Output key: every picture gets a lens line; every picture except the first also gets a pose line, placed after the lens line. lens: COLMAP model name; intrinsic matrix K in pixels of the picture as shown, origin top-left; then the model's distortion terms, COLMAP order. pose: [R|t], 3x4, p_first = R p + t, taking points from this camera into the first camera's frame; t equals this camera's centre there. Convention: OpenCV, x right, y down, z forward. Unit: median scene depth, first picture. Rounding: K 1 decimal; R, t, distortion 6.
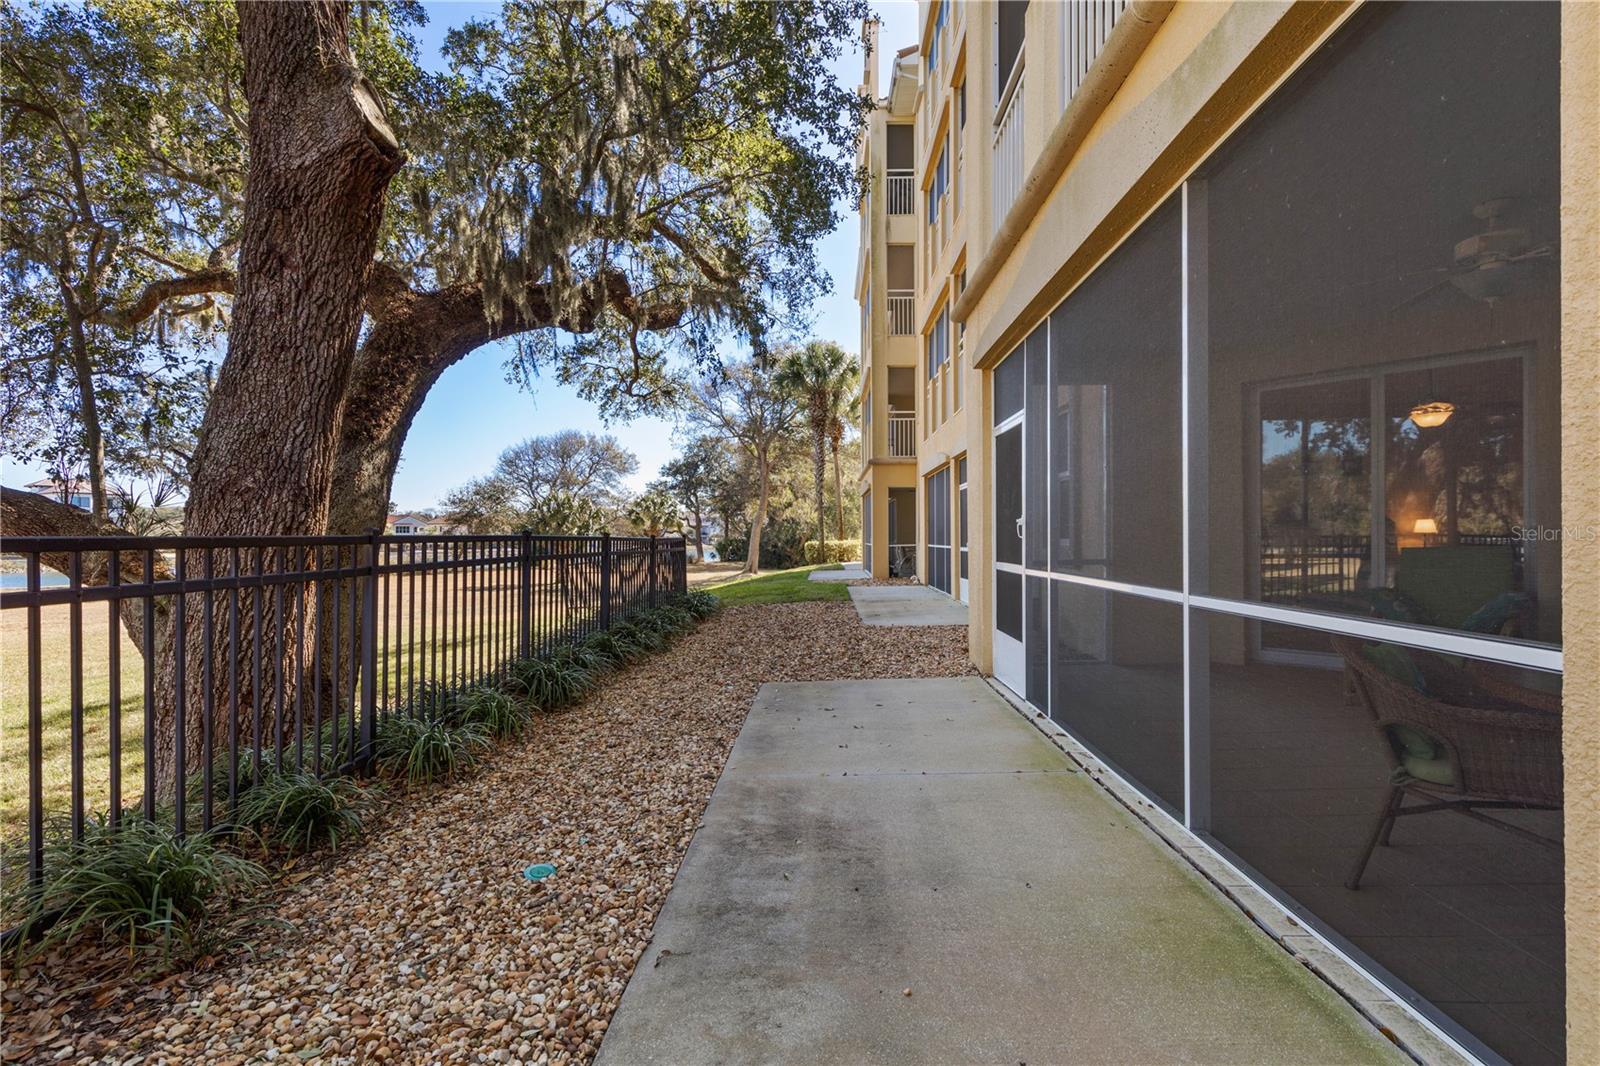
lens RADIAL K [[716.2, 0, 840.5], [0, 716.2, 542.3], [0, 0, 1]] dist [0.005924, -0.000692]
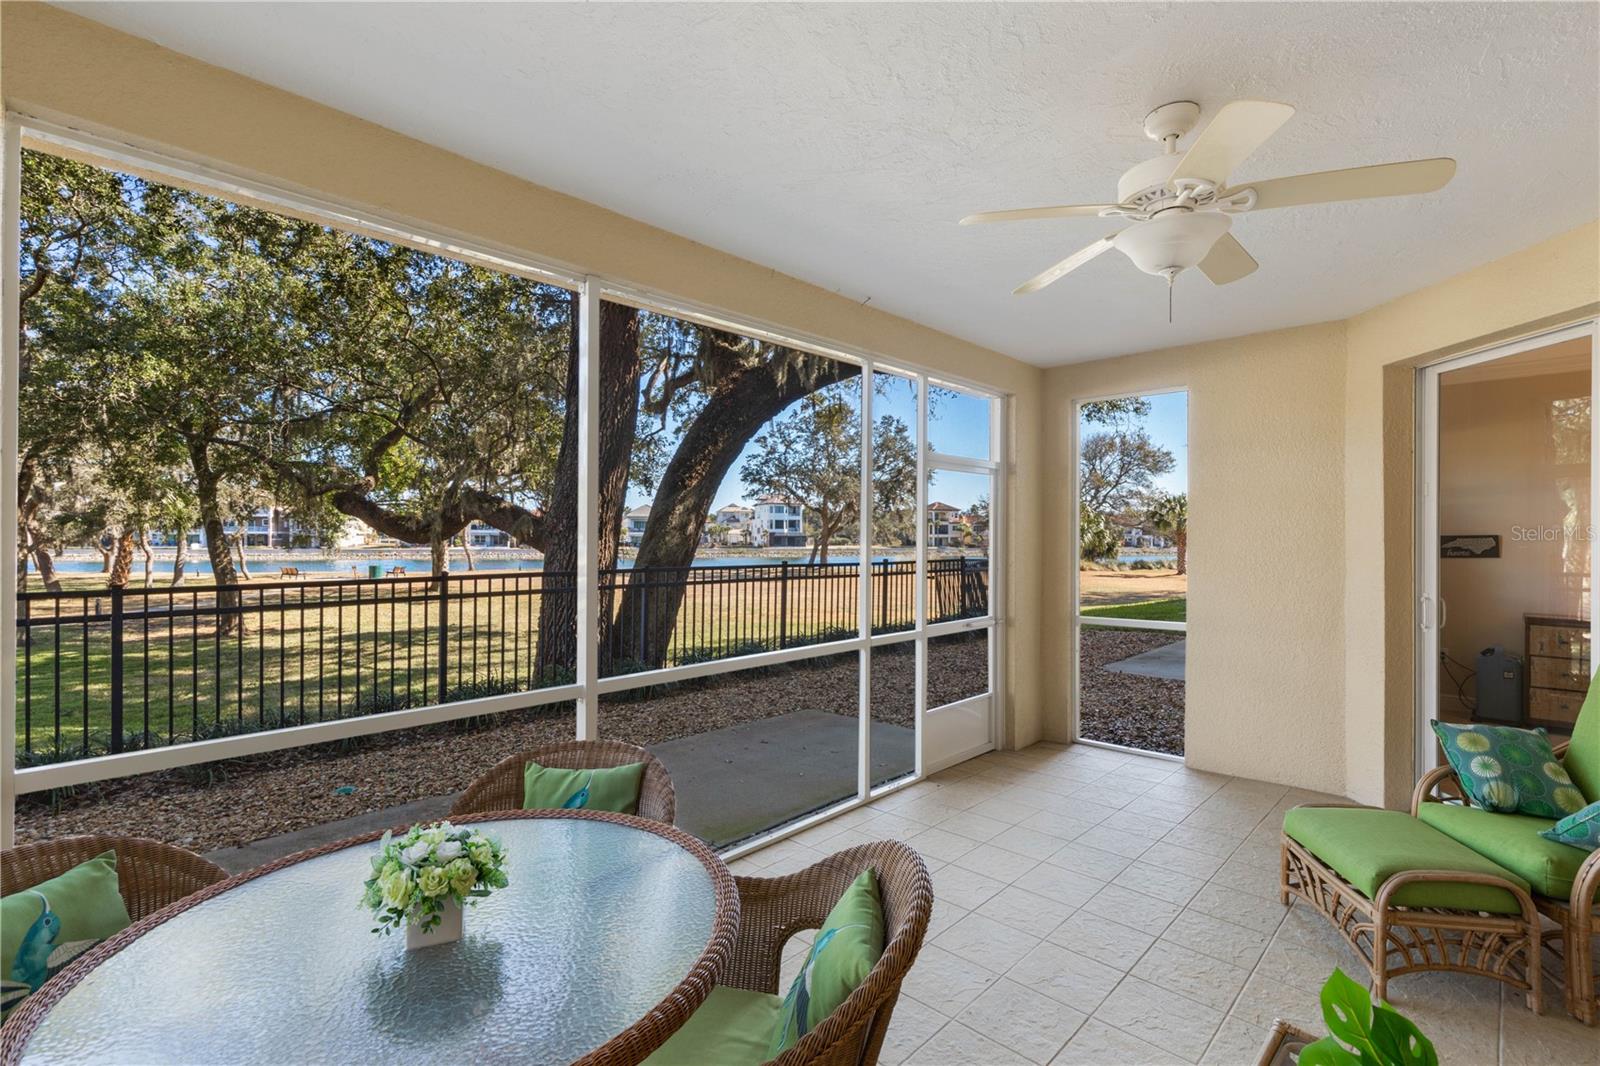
lens RADIAL K [[716.2, 0, 810.1], [0, 716.2, 538.5], [0, 0, 1]] dist [0.005924, -0.000692]
pose [[0.714028, 0.008285, -0.700068, 0.495446], [-0.012458, 0.999922, -0.000873, -0.046838], [0.700006, 0.009345, 0.714076, 0.177295]]
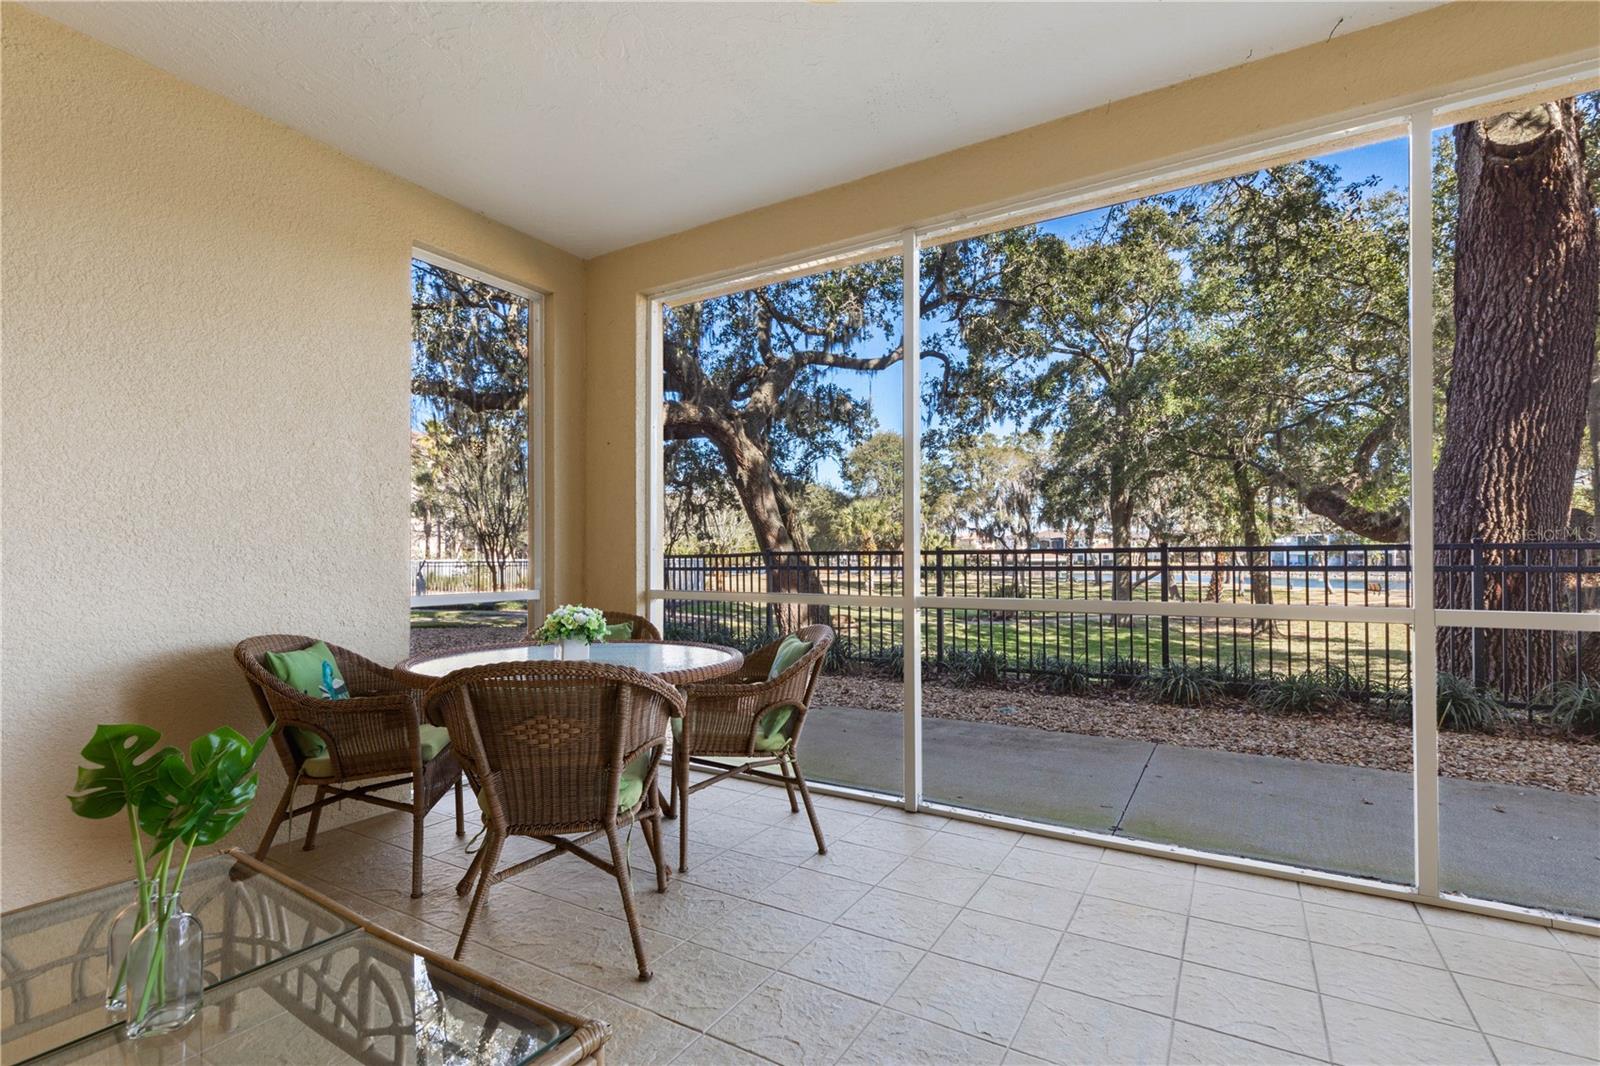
lens RADIAL K [[716.2, 0, 788.2], [0, 716.2, 542.7], [0, 0, 1]] dist [0.005924, -0.000692]
pose [[-0.501312, -0.006979, -0.865238, 0.540859], [0.001476, 0.999959, -0.008921, -0.003841], [0.865265, -0.005750, -0.501281, 0.475284]]
